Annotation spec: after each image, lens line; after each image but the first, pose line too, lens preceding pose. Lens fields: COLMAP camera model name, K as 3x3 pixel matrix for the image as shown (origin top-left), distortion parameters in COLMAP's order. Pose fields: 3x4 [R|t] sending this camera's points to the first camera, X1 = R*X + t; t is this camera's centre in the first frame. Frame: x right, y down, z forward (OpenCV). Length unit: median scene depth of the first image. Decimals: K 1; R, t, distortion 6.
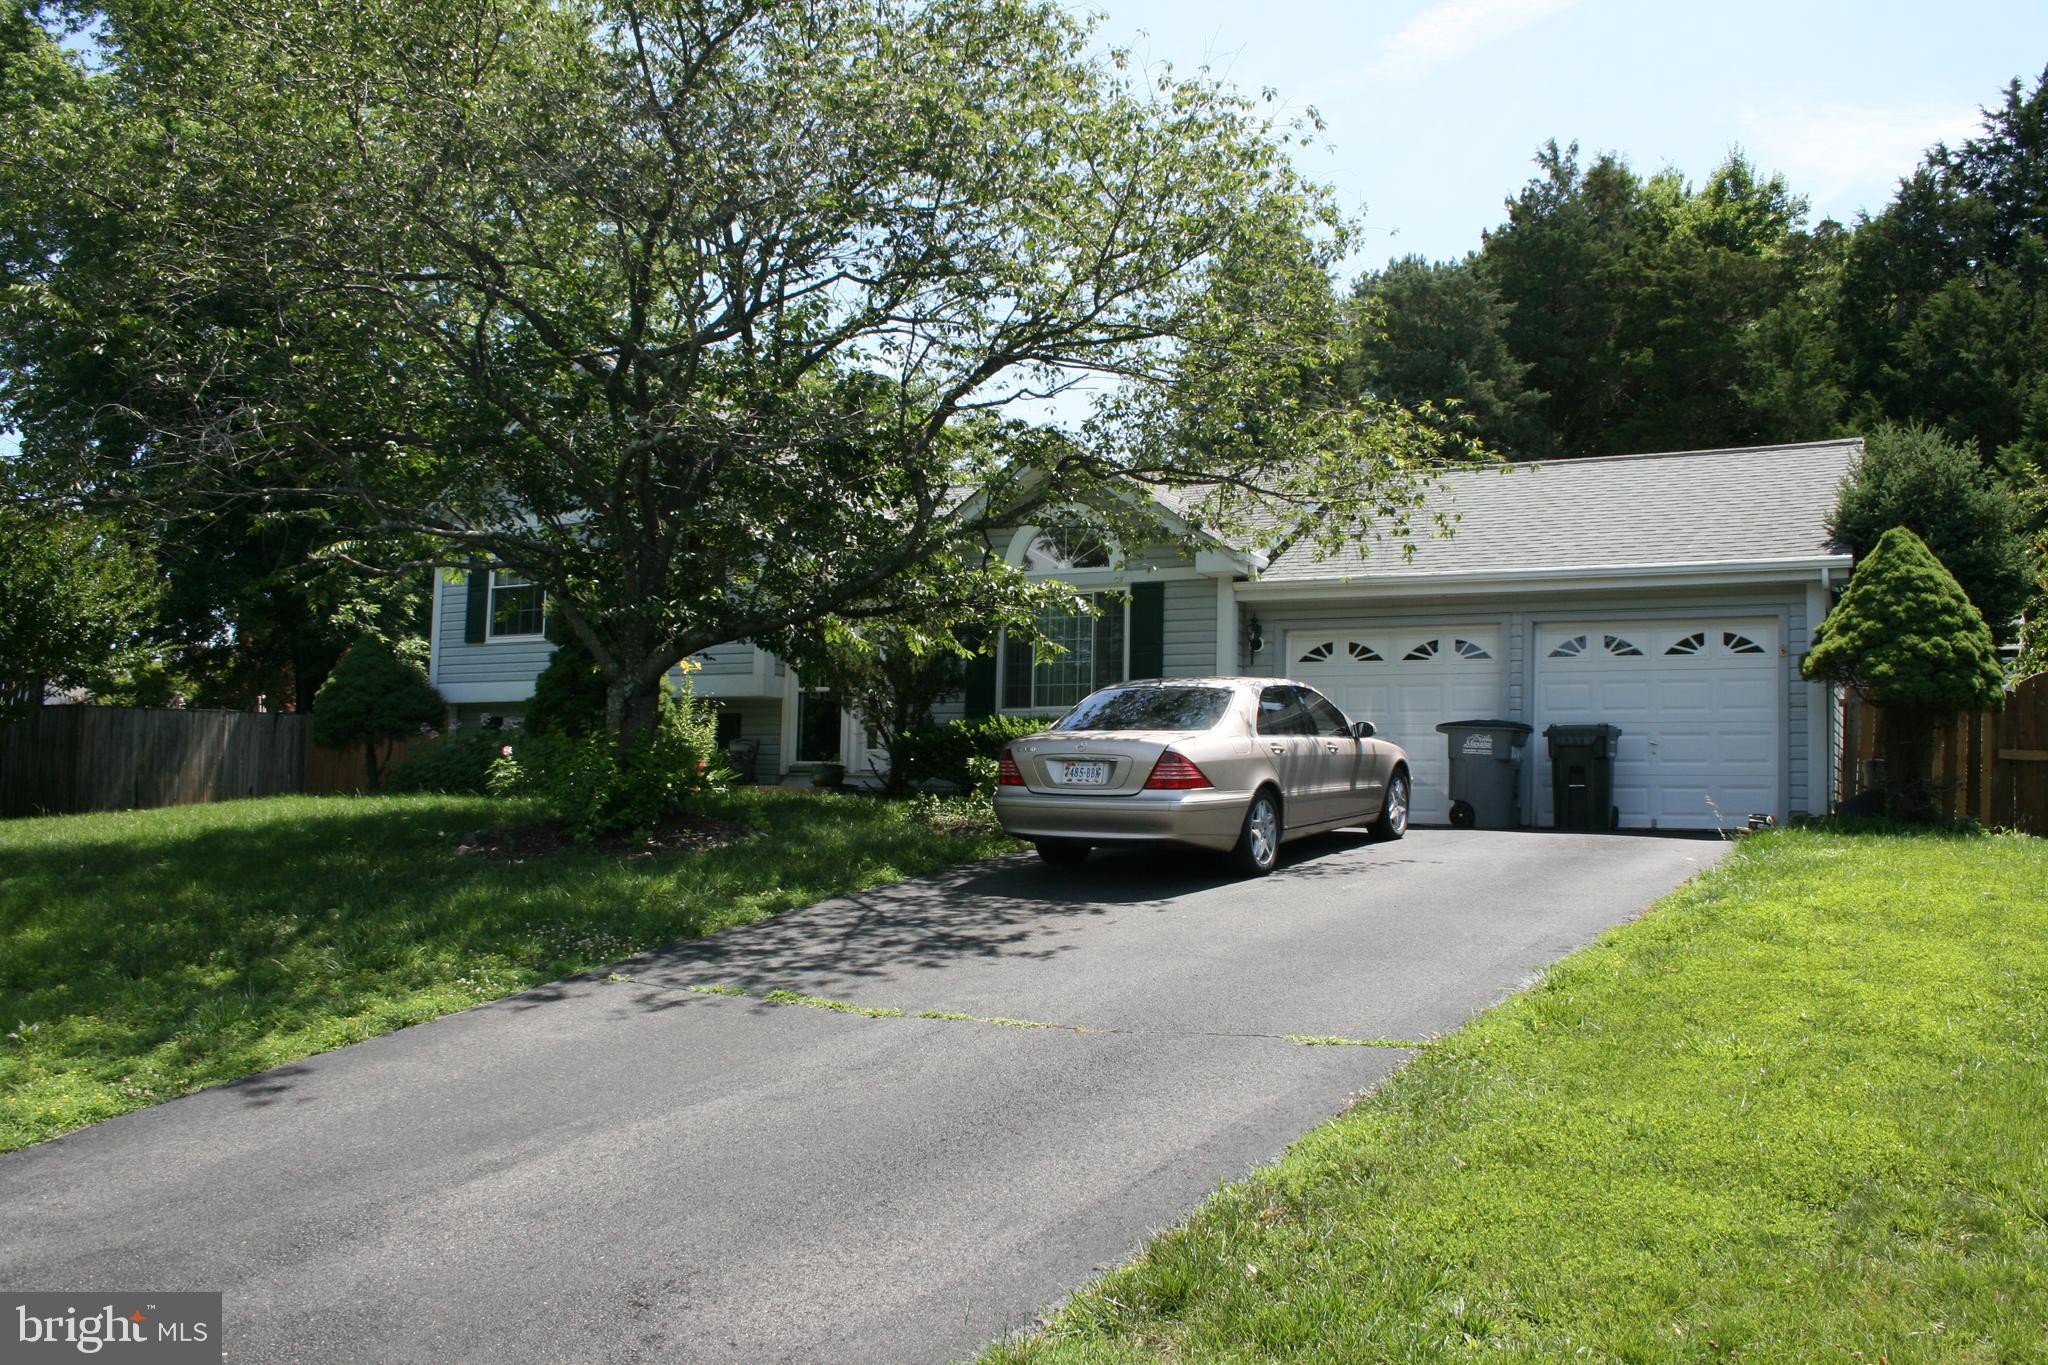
lens RADIAL K [[1713.3, 0, 1040.7], [0, 1713.3, 709.2], [0, 0, 1]] dist [-0.162396, 0.129933]
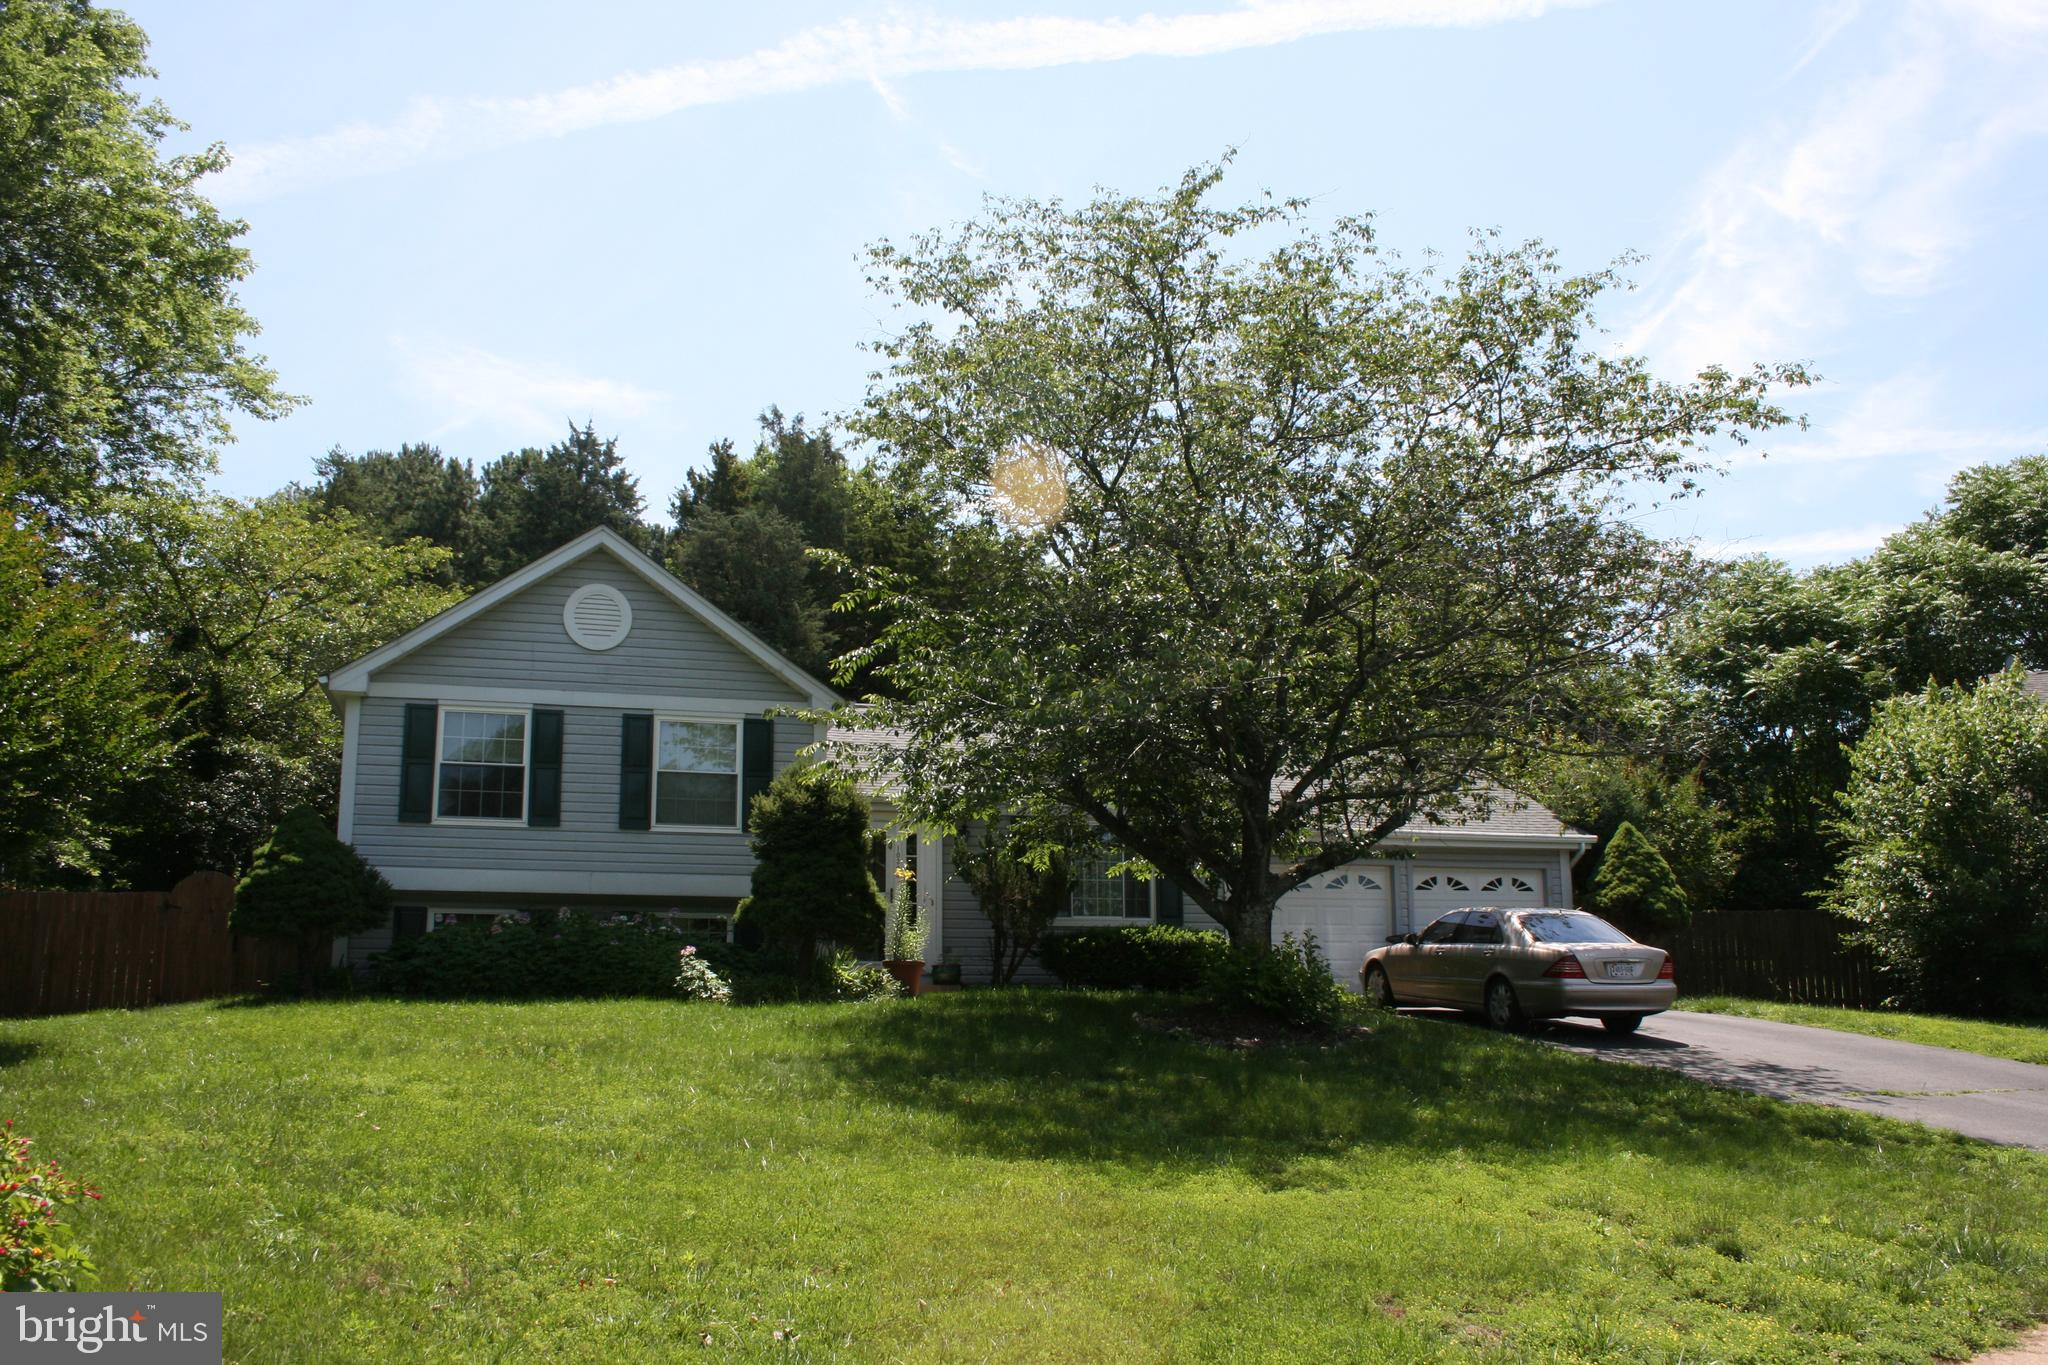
lens RADIAL K [[1713.3, 0, 1040.7], [0, 1713.3, 709.2], [0, 0, 1]] dist [-0.162396, 0.129933]
pose [[0.690153, 0.103616, 0.716208, -0.987352], [-0.025629, 0.992575, -0.118902, -0.002571], [-0.723210, 0.063705, 0.687684, 0.199808]]
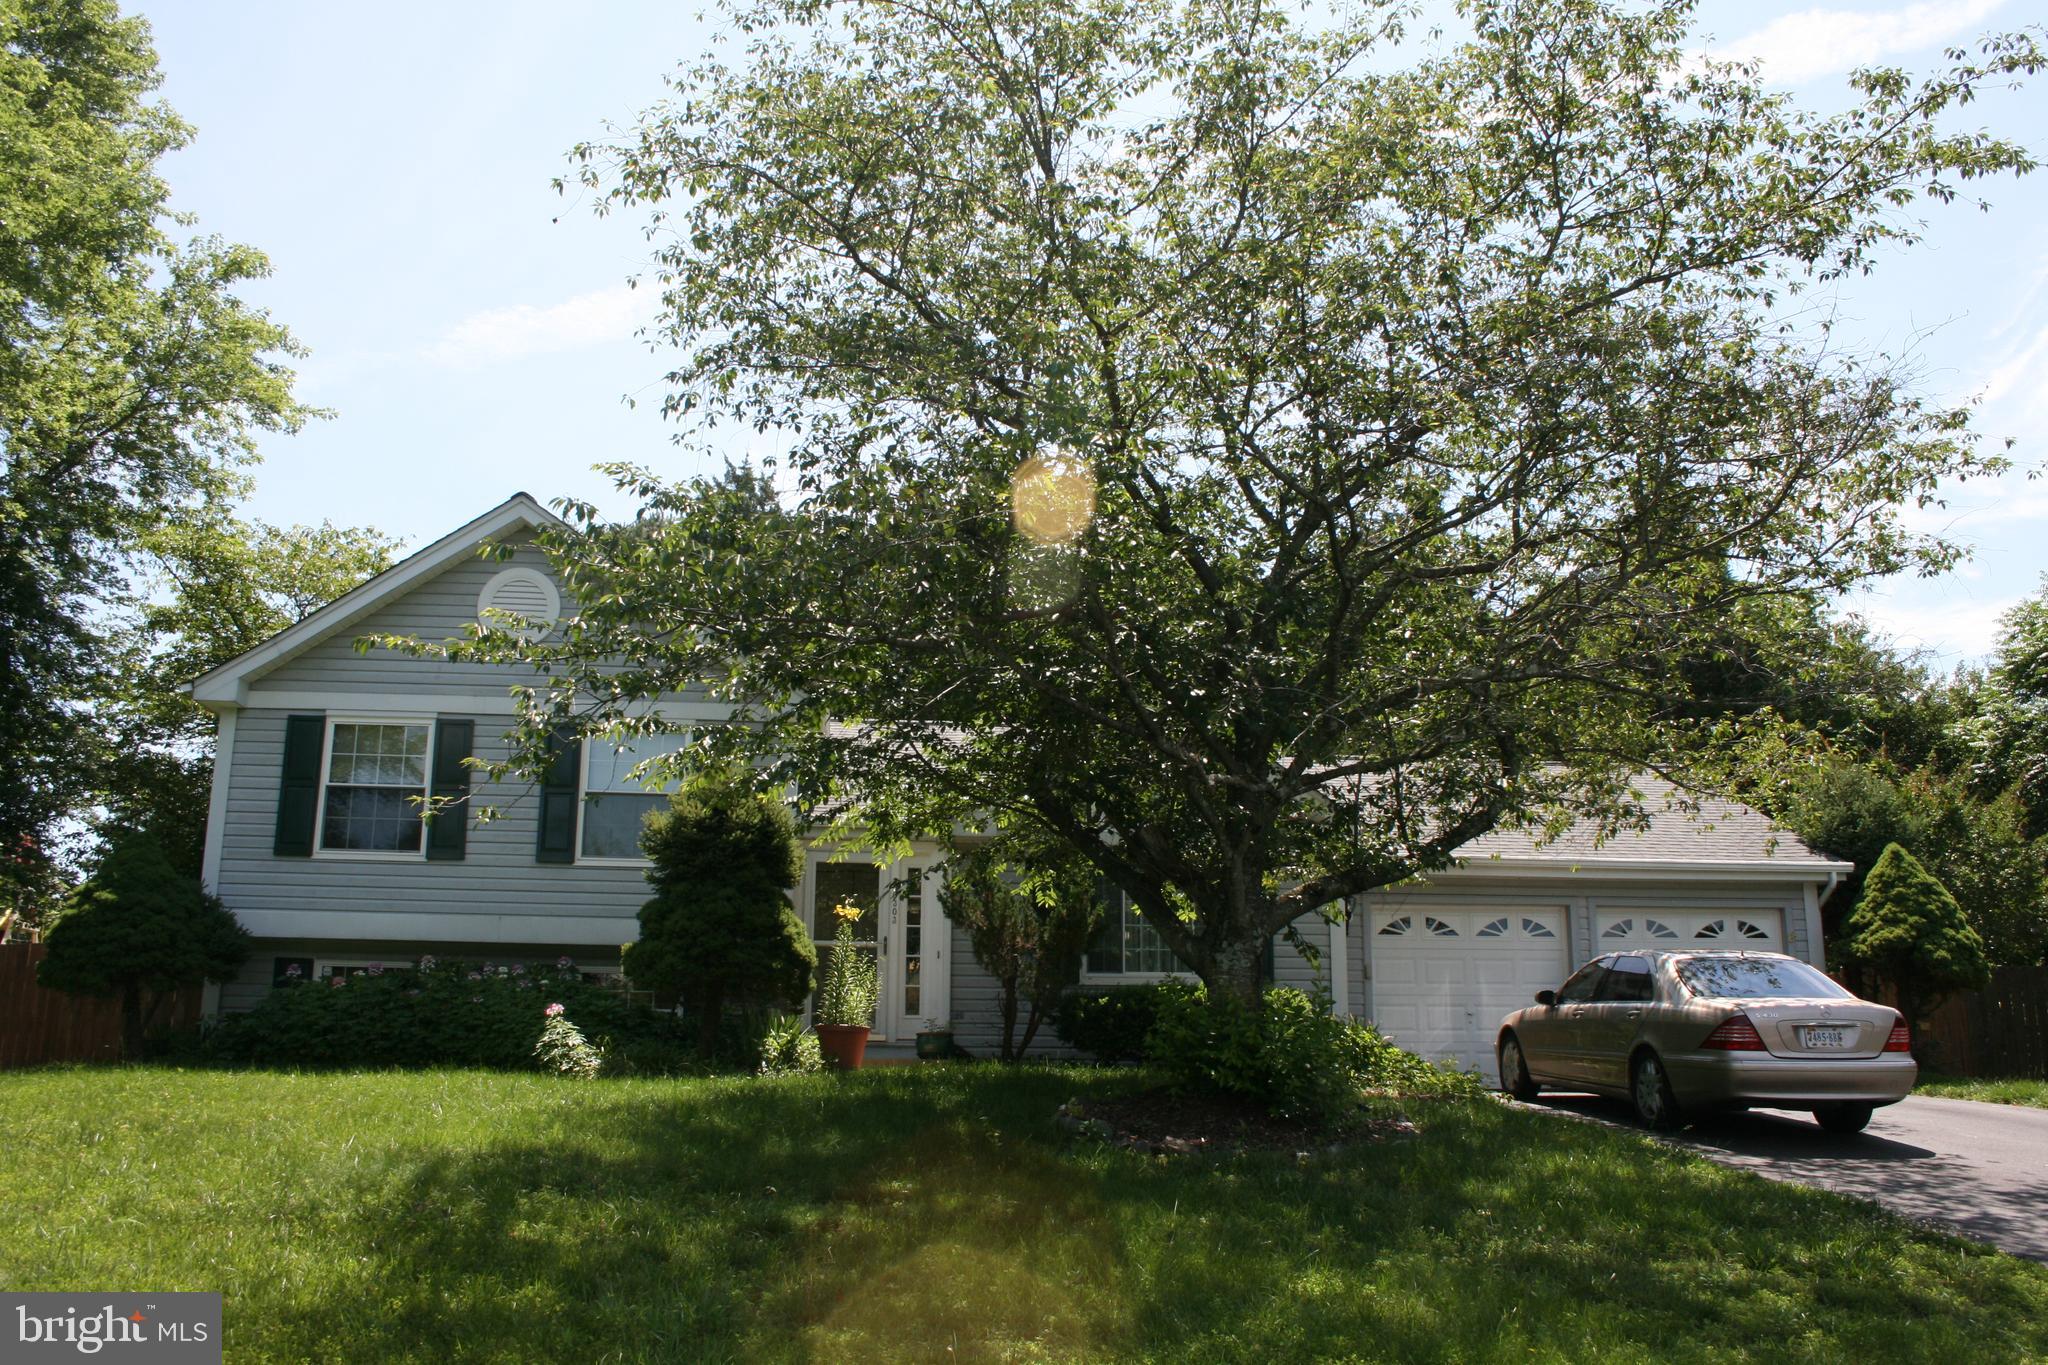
lens RADIAL K [[1713.3, 0, 1040.7], [0, 1713.3, 709.2], [0, 0, 1]] dist [-0.162396, 0.129933]
pose [[0.819621, 0.112502, 0.561751, -0.640850], [-0.024495, 0.986515, -0.161831, 0.009553], [-0.572382, 0.118880, 0.811324, 0.279715]]
